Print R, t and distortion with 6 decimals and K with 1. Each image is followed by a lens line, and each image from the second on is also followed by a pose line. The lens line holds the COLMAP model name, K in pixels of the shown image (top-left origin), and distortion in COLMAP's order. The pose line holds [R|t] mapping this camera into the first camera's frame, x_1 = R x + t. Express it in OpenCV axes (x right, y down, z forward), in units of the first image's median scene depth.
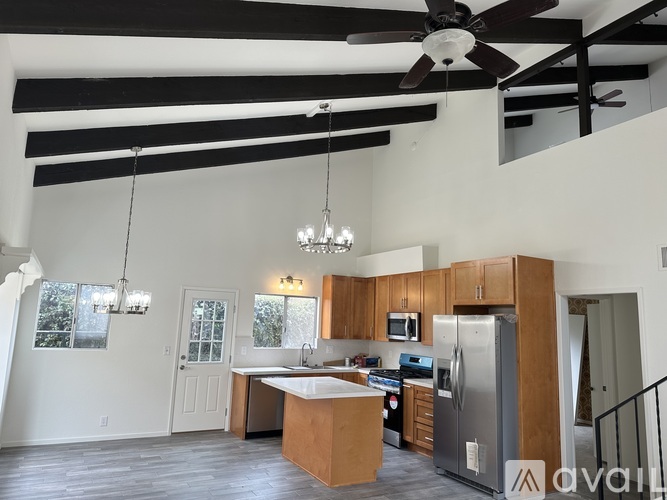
lens RADIAL K [[462.3, 0, 333.5], [0, 462.3, 250.0], [0, 0, 1]] dist [0.145550, -0.208190]
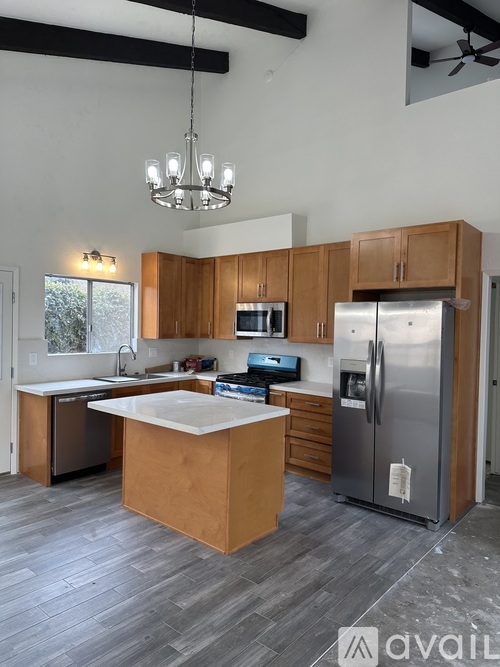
lens RADIAL K [[462.3, 0, 250.0], [0, 462.3, 333.5], [0, 0, 1]] dist [0.145550, -0.208190]
pose [[0.939438, -0.025587, 0.341761, -0.136478], [-0.038185, 0.983185, 0.178574, 0.049357], [-0.340584, -0.180810, 0.922665, 0.291808]]
